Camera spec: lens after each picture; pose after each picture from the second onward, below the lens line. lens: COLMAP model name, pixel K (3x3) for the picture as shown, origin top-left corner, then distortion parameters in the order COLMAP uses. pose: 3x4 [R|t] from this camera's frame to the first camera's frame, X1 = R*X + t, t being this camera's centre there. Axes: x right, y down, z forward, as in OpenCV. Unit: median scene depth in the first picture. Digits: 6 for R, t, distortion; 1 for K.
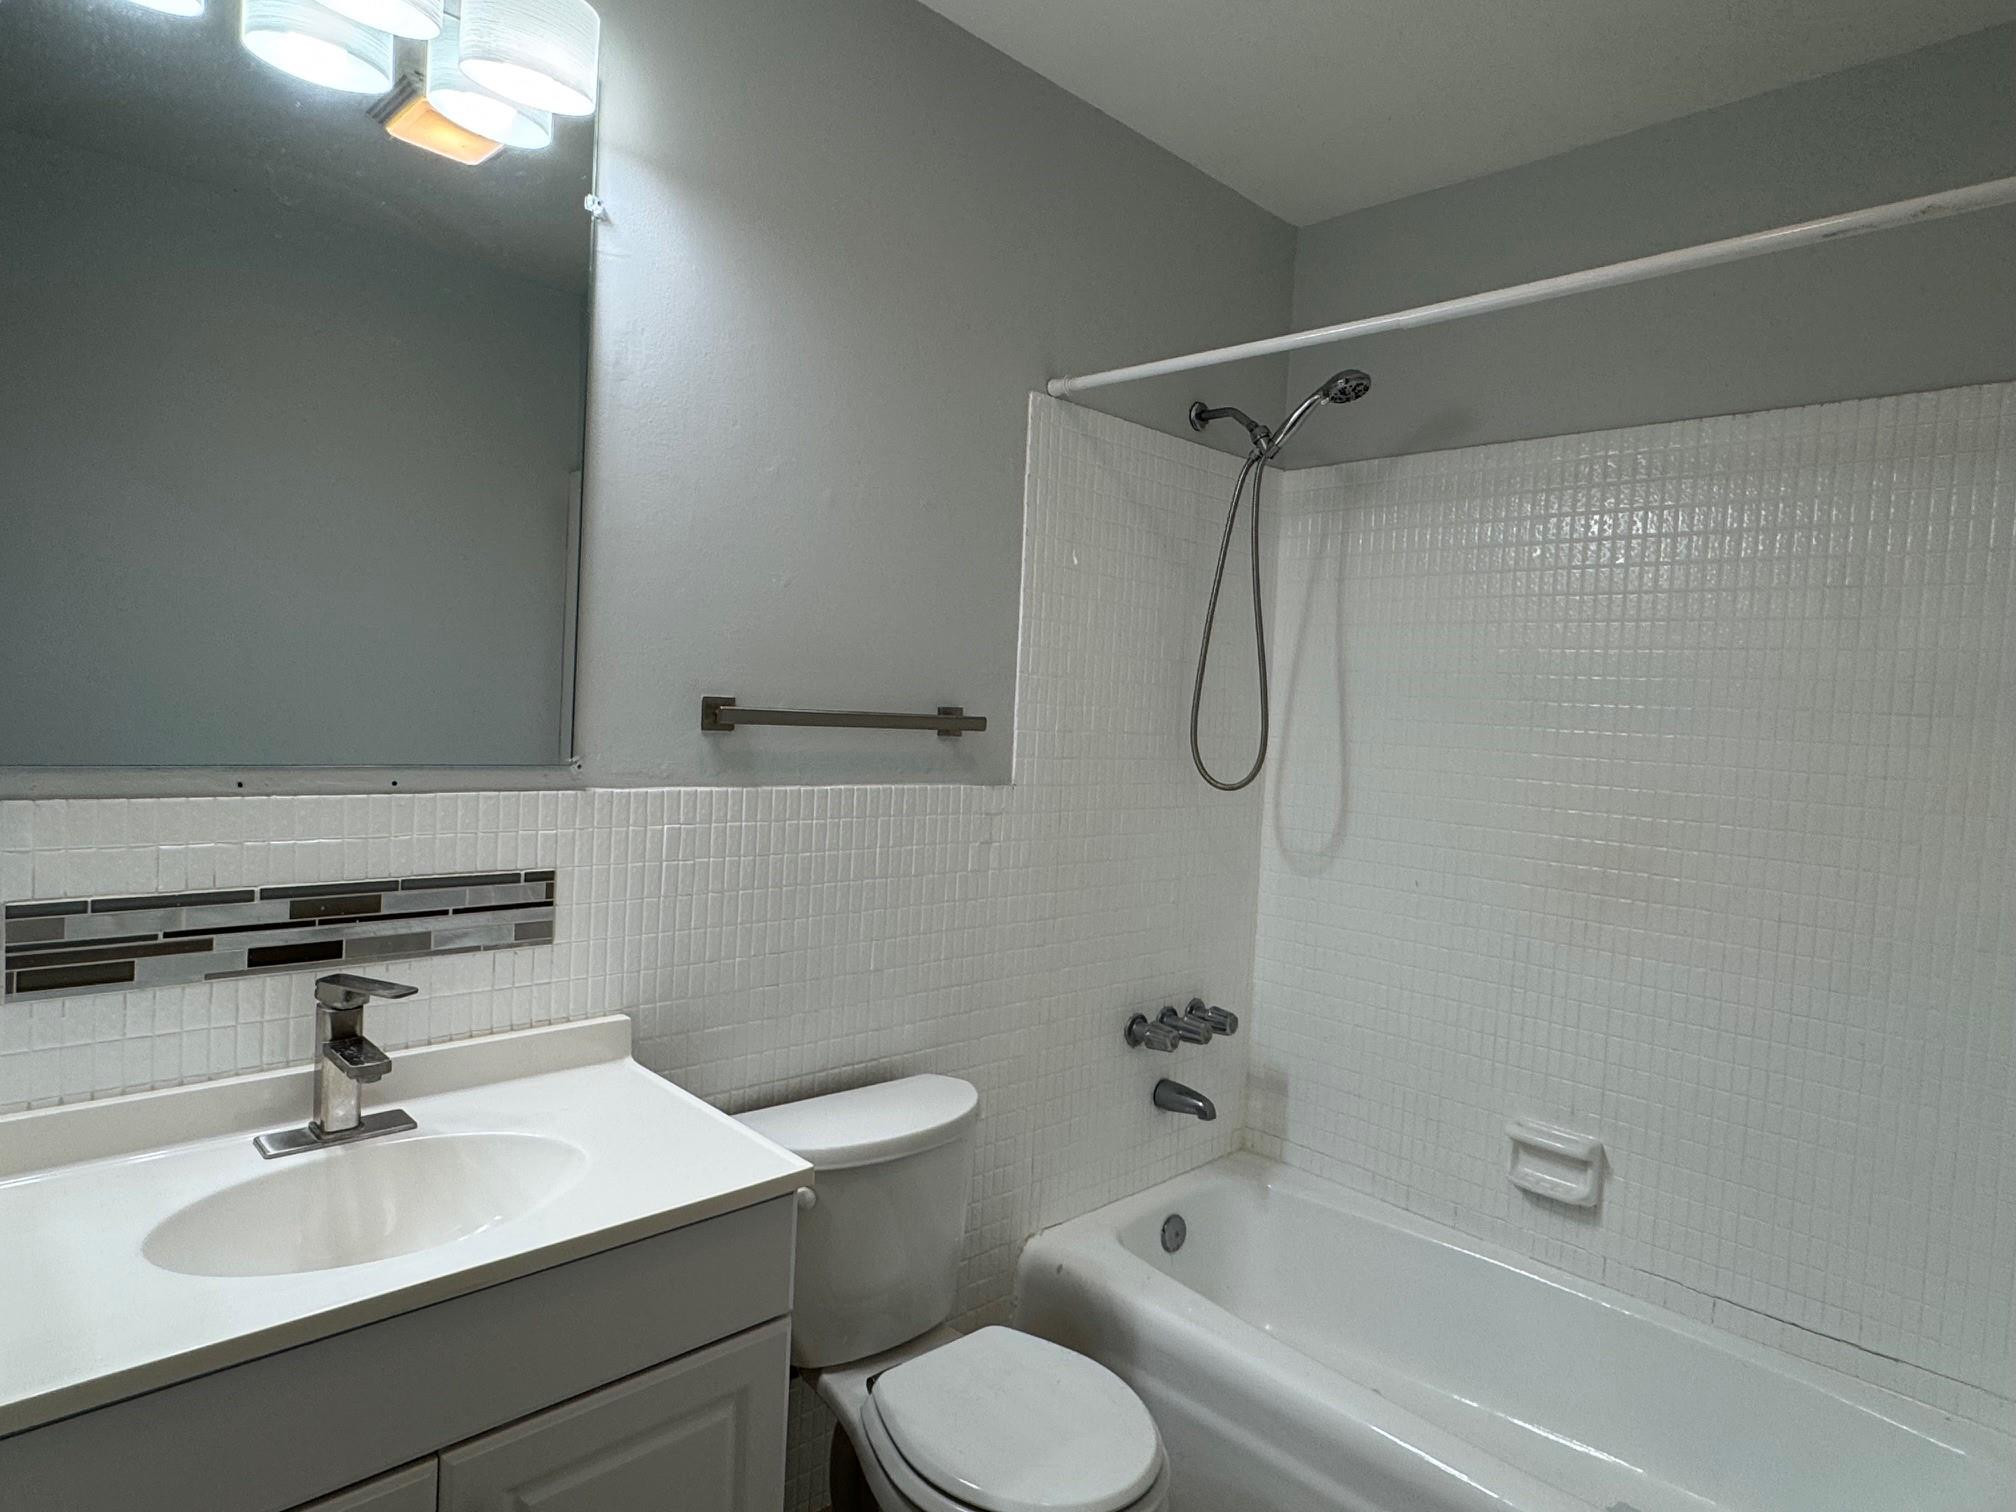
lens RADIAL K [[1149.7, 0, 1004.4], [0, 1149.7, 750.6], [0, 0, 1]] dist [-0.010730, 0.003256]
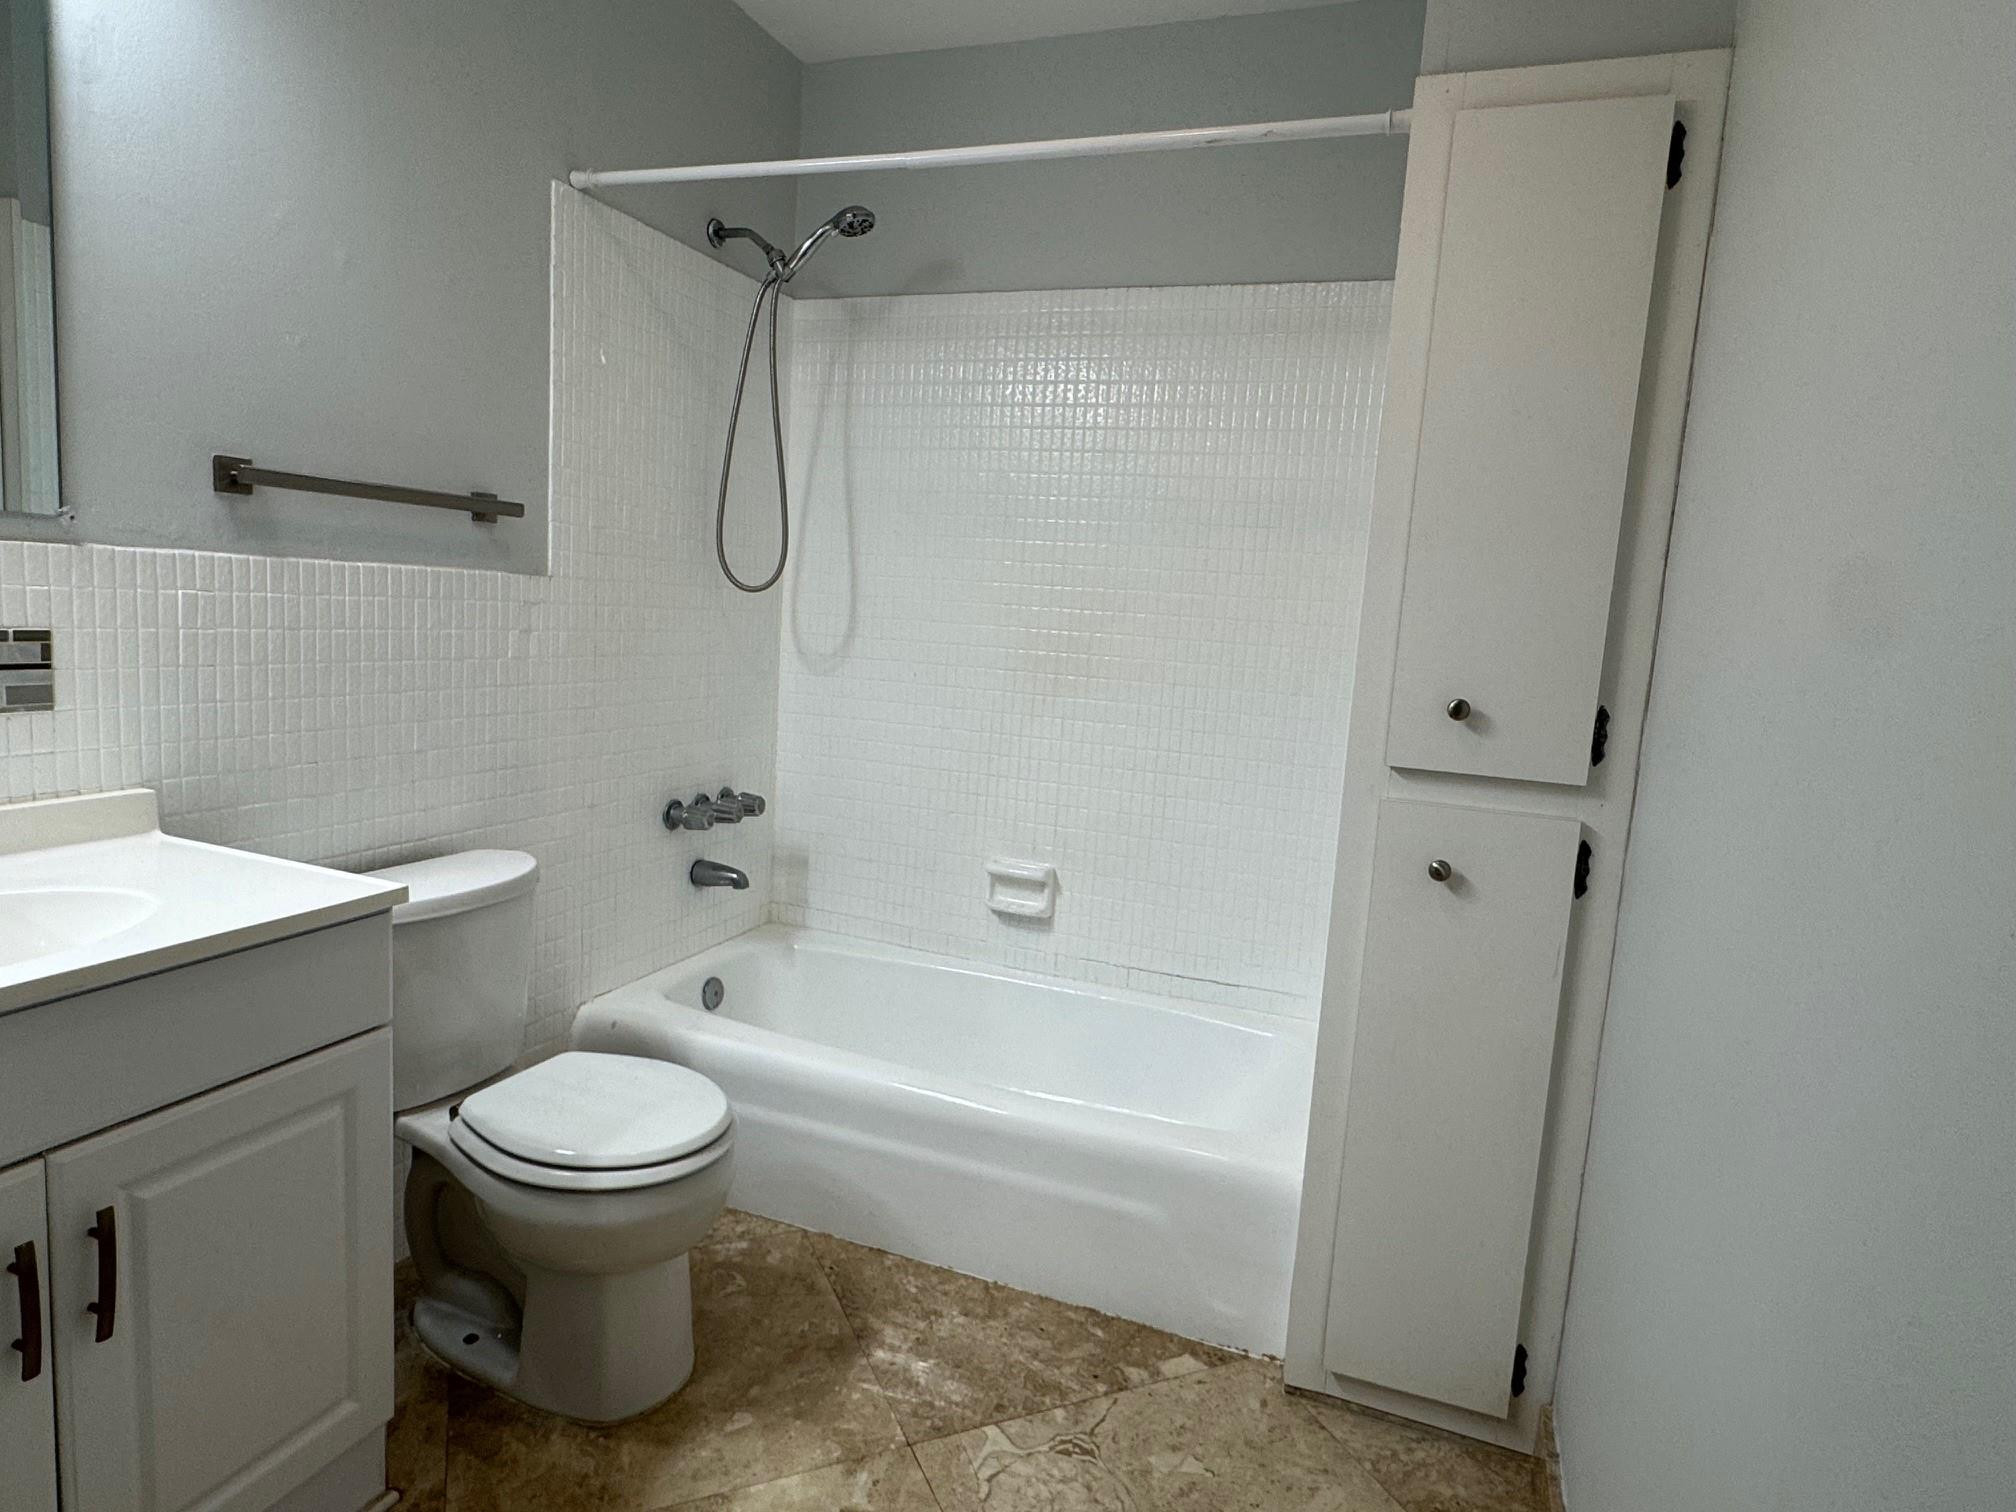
lens RADIAL K [[1149.7, 0, 1007.9], [0, 1149.7, 754.9], [0, 0, 1]] dist [-0.010730, 0.003256]
pose [[0.904185, -0.047668, 0.424473, -0.065489], [-0.001559, 0.993379, 0.114876, 0.070564], [-0.427138, -0.104531, 0.898124, -0.119850]]
